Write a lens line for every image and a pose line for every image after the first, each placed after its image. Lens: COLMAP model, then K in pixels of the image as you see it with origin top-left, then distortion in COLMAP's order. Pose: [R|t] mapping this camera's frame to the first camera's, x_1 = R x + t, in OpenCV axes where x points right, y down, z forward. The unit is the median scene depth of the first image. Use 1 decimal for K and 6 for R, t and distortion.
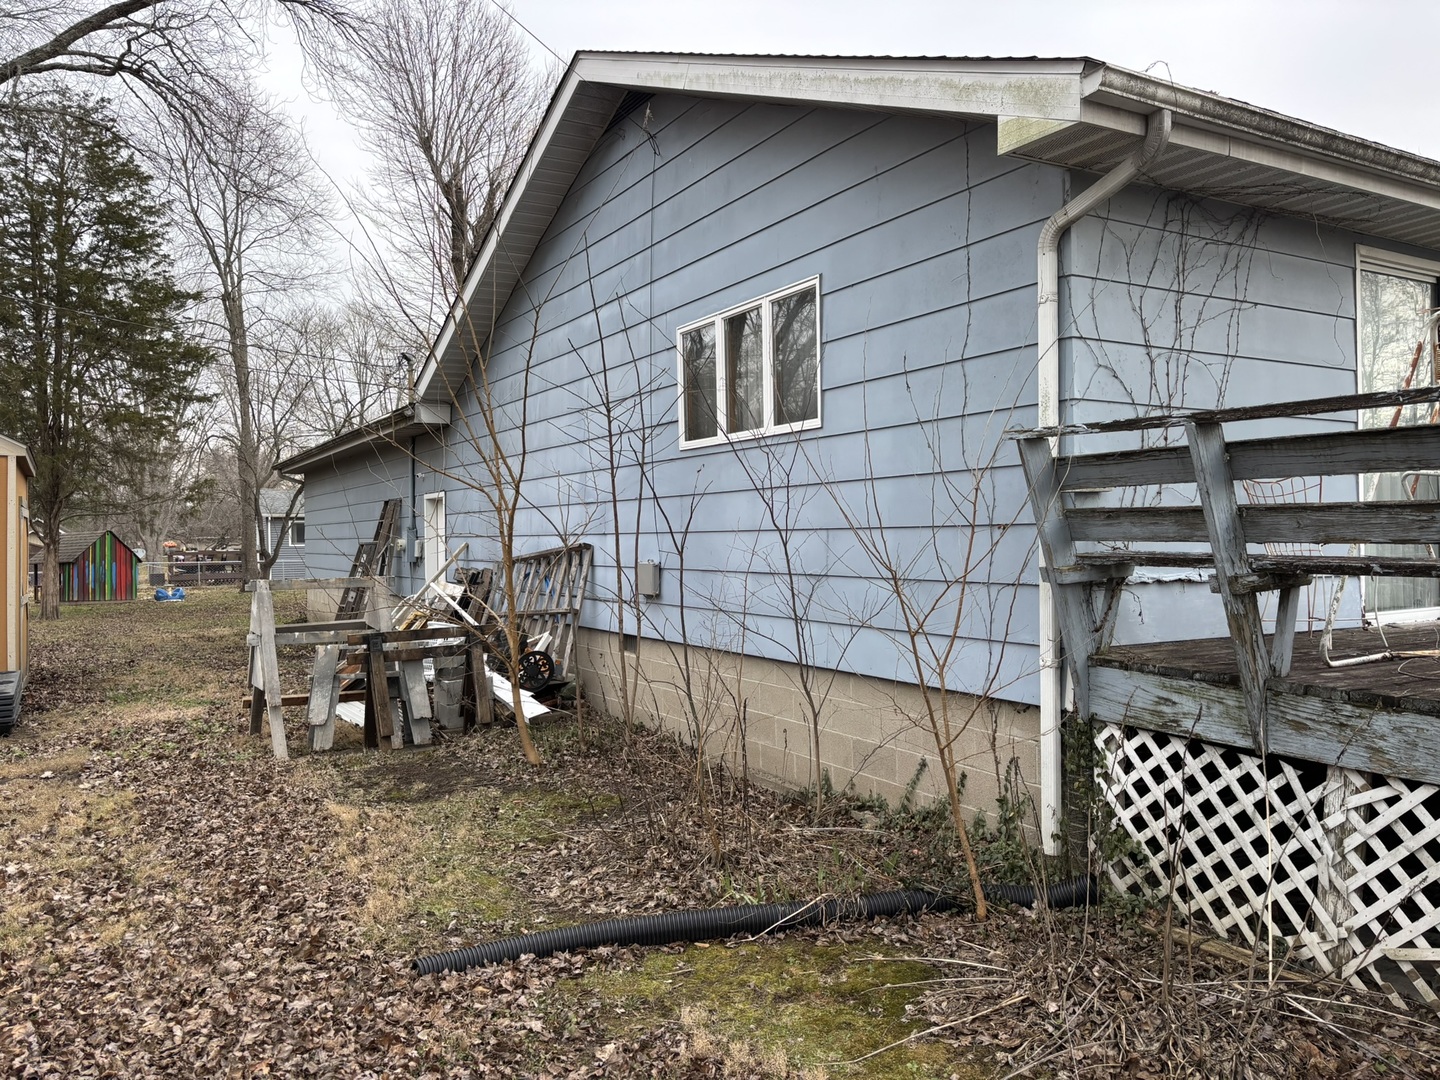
lens RADIAL K [[1076.4, 0, 717.8], [0, 1076.4, 553.1], [0, 0, 1]] dist [0.050066, -0.058248]
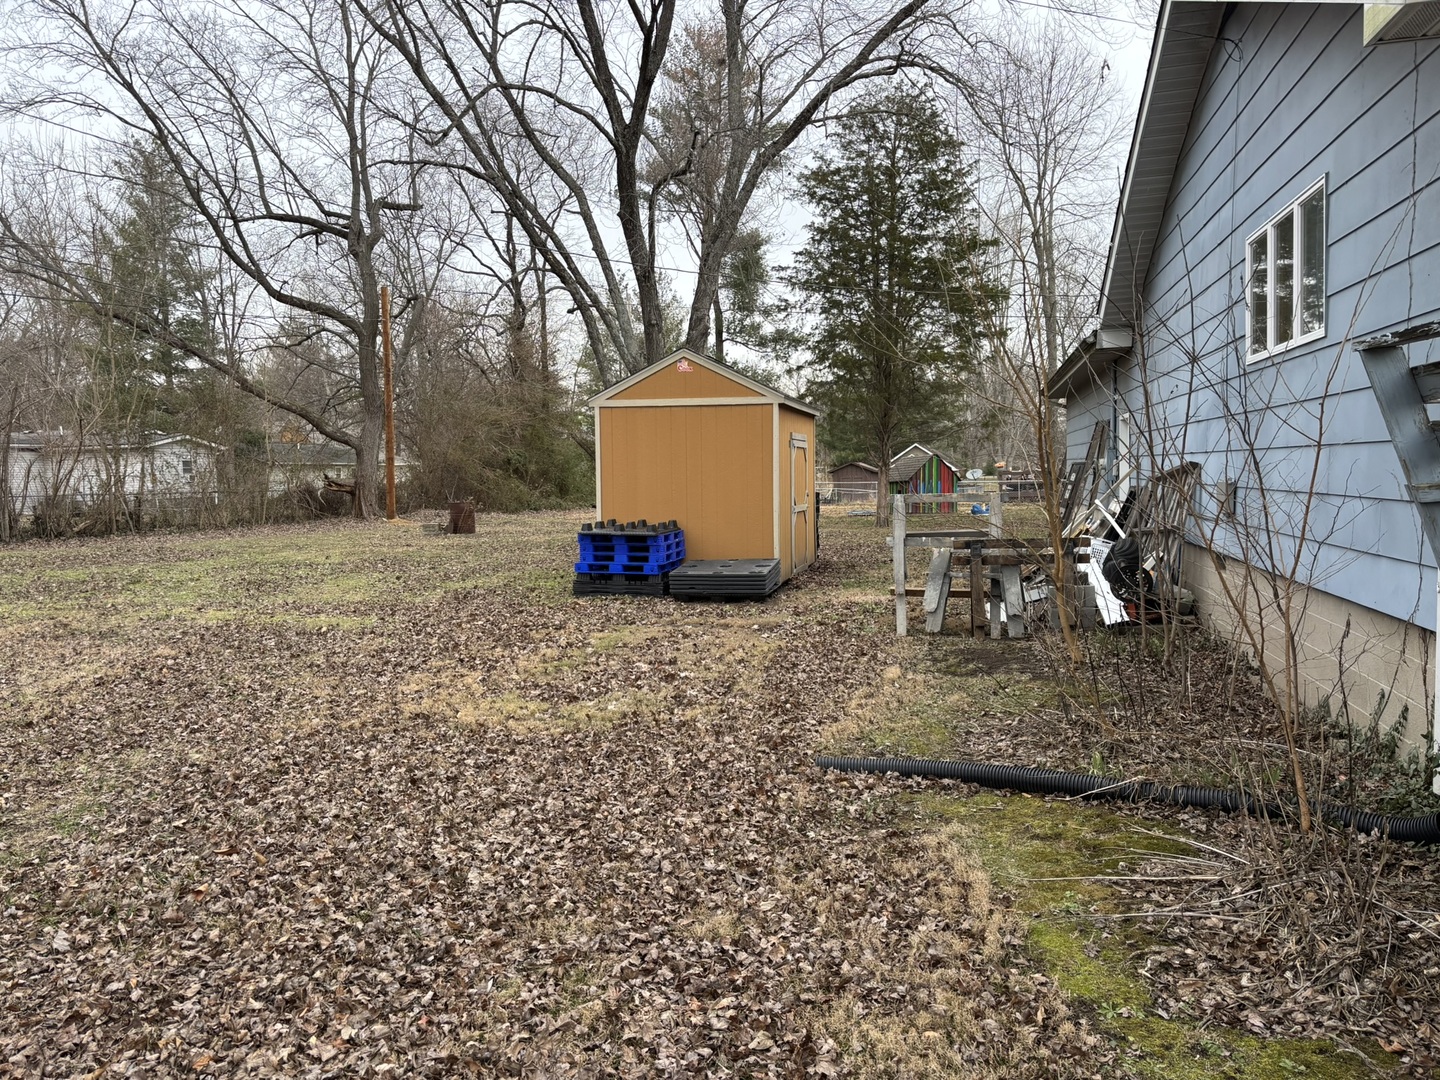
lens RADIAL K [[1076.4, 0, 717.8], [0, 1076.4, 553.1], [0, 0, 1]] dist [0.050066, -0.058248]
pose [[0.722758, 0.044590, -0.689661, 0.192639], [0.007516, 0.997350, 0.072361, -0.000195], [0.691061, -0.057483, 0.720507, -0.034891]]
